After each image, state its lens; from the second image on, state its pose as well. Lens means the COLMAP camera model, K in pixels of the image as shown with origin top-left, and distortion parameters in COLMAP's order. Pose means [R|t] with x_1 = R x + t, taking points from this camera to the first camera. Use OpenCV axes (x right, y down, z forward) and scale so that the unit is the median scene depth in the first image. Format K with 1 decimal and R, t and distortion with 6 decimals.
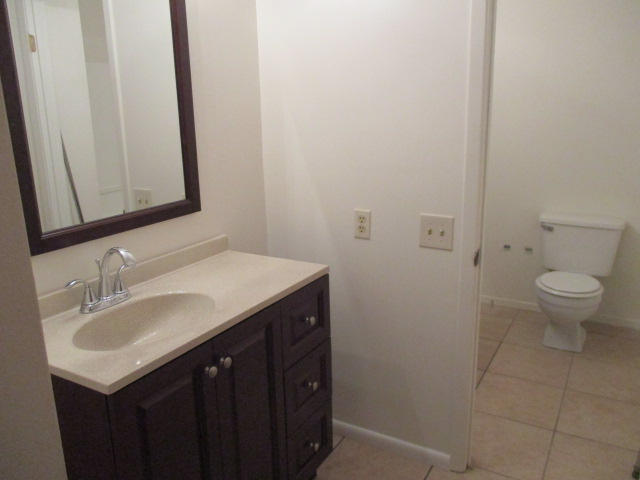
lens RADIAL K [[524.8, 0, 320.0], [0, 524.8, 240.0], [0, 0, 1]] dist [-0.043857, 0.000631]
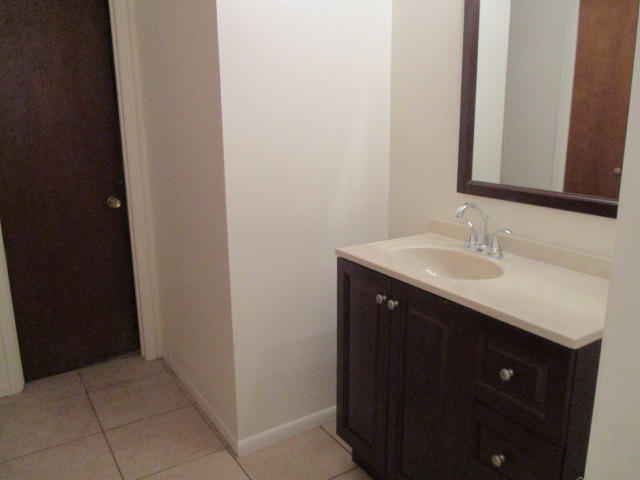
lens RADIAL K [[524.8, 0, 320.0], [0, 524.8, 240.0], [0, 0, 1]] dist [-0.043857, 0.000631]
pose [[-0.459847, 0.235176, -0.856290, 0.587254], [-0.203058, 0.910894, 0.359220, -0.194910], [0.864470, 0.339063, -0.371118, 0.853071]]
